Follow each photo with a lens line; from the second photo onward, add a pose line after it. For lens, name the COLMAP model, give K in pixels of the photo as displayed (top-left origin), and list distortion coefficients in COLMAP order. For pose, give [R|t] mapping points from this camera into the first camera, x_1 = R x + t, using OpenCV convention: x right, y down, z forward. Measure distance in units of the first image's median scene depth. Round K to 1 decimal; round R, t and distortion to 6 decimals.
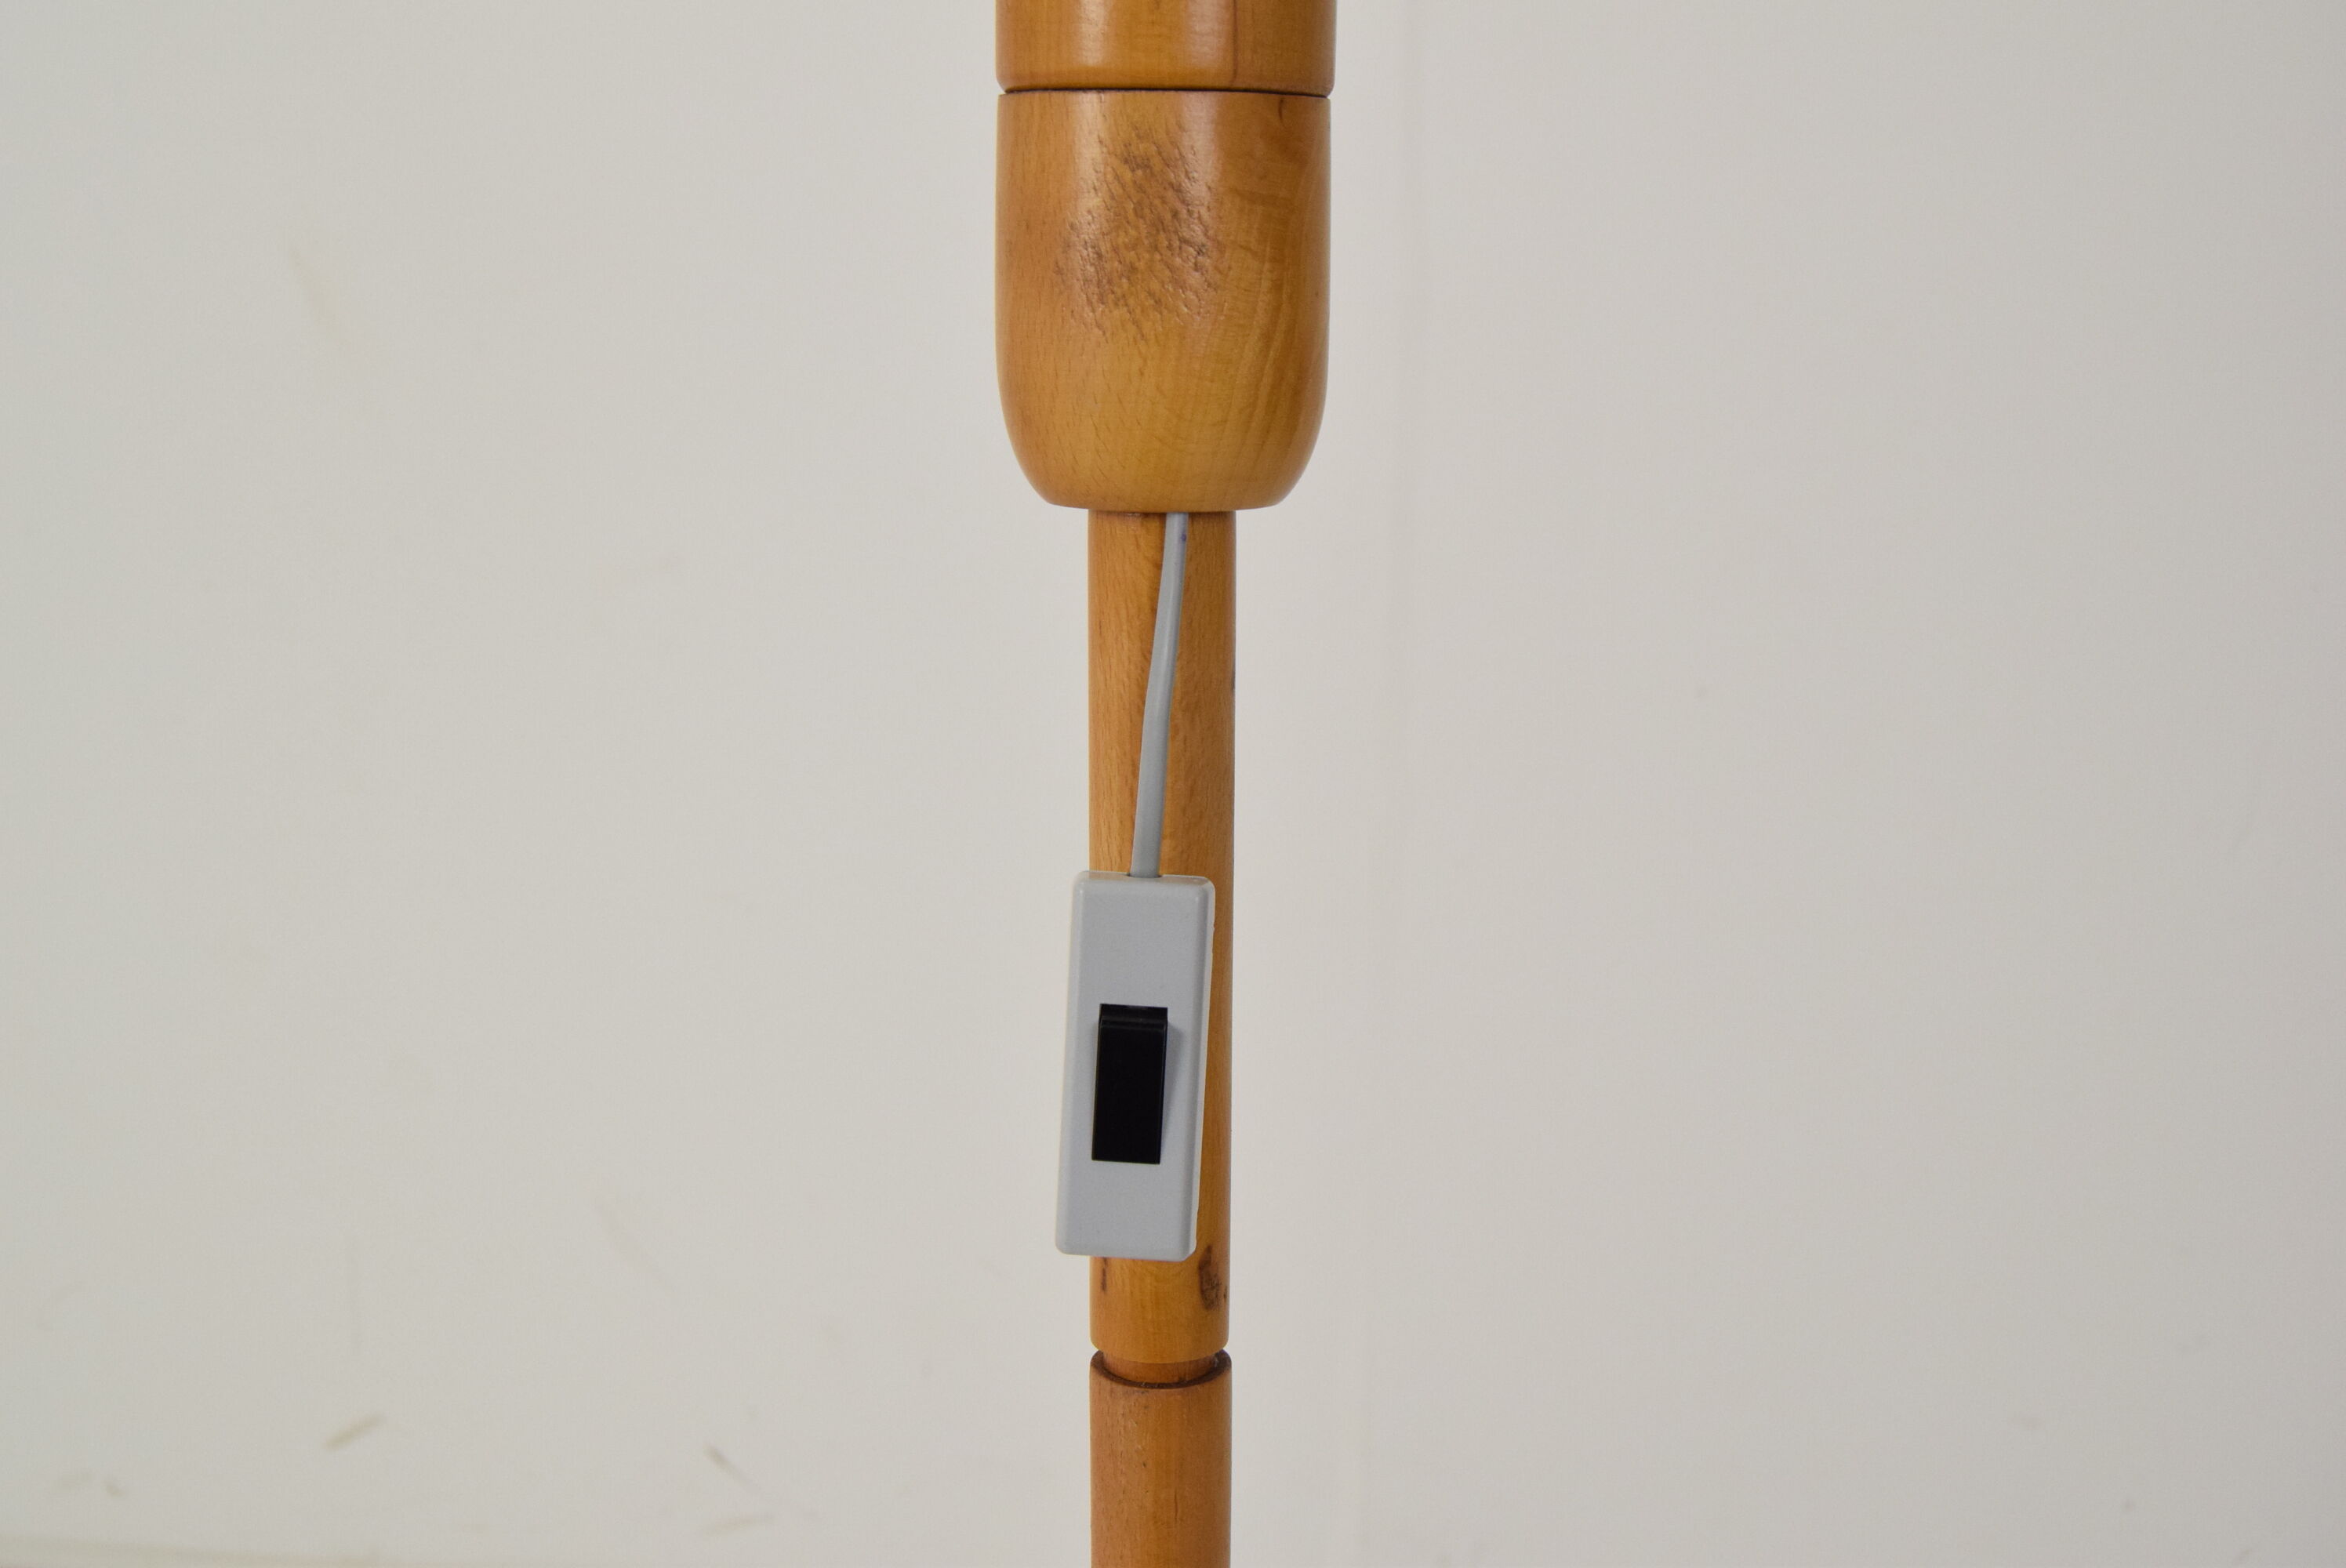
lens RADIAL K [[2714.8, 0, 1173.0], [0, 2714.8, 784.0], [0, 0, 1]] dist [-0.013520, -0.061661]
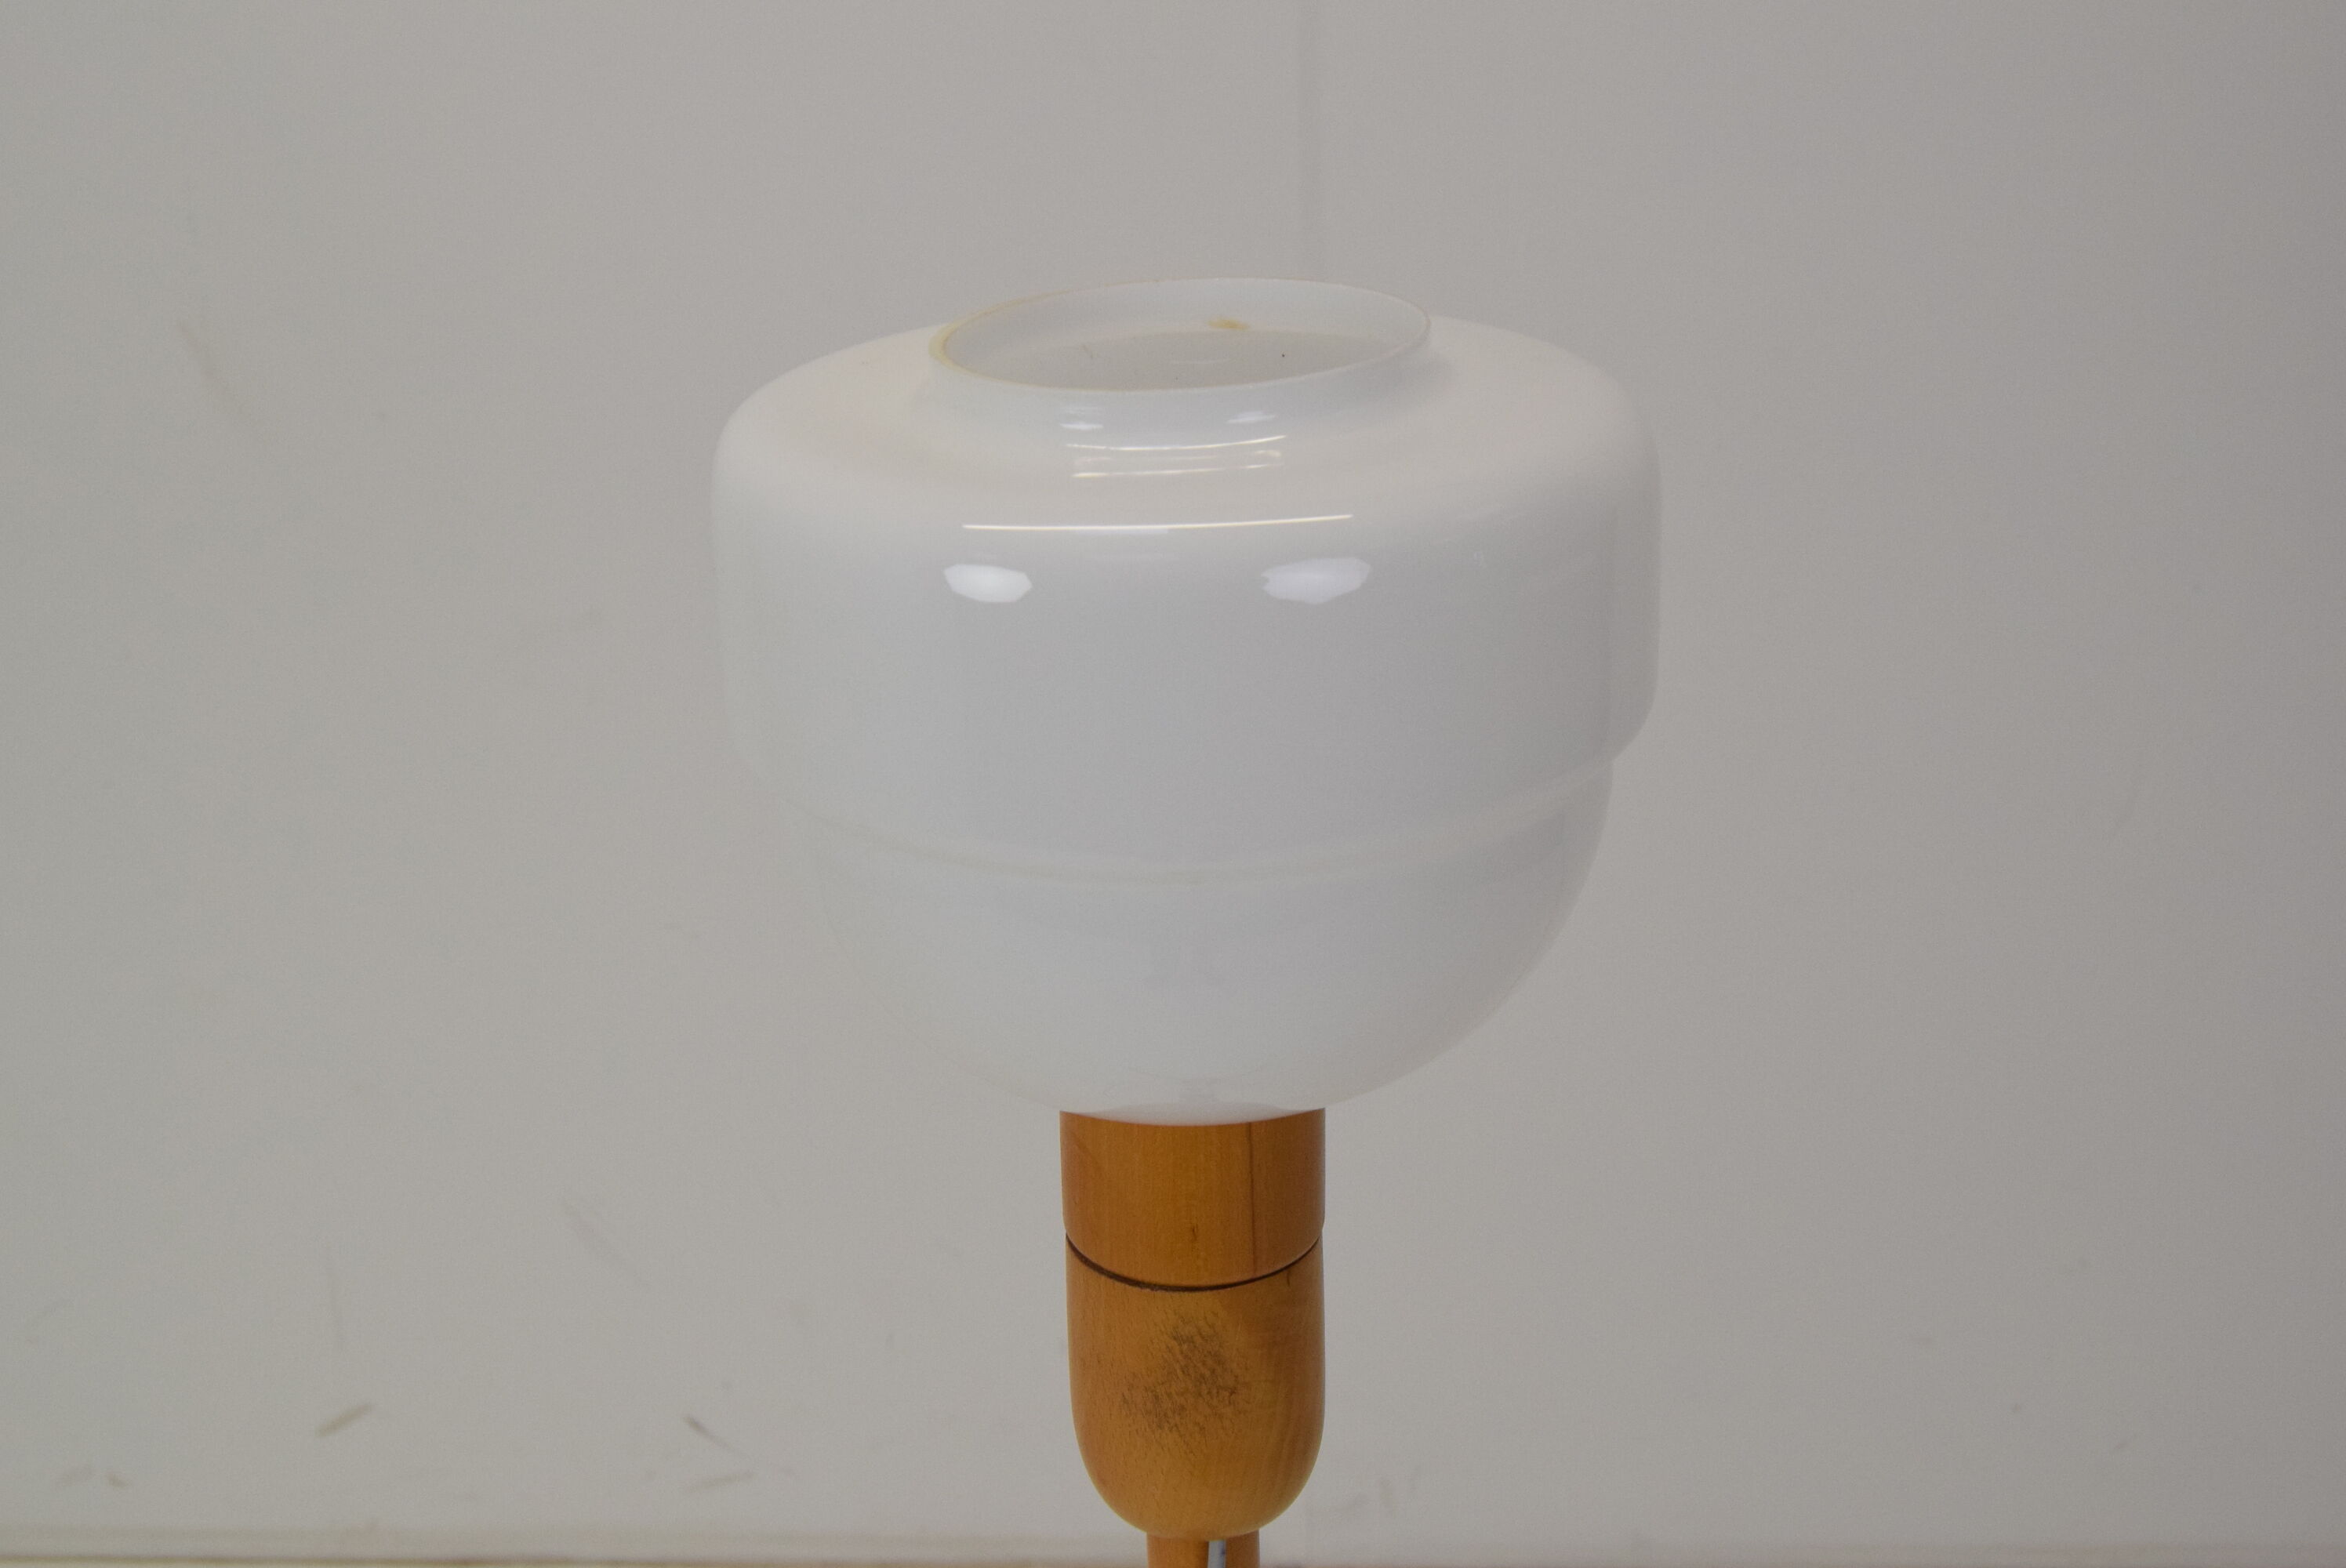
lens RADIAL K [[3000.9, 0, 1173.0], [0, 3000.9, 784.0], [0, 0, 1]] dist [-0.034323, -0.025899]
pose [[0.997913, -0.050878, 0.039768, -0.061134], [0.042622, 0.981574, 0.186270, -0.749690], [-0.048512, -0.184186, 0.981693, -0.382860]]
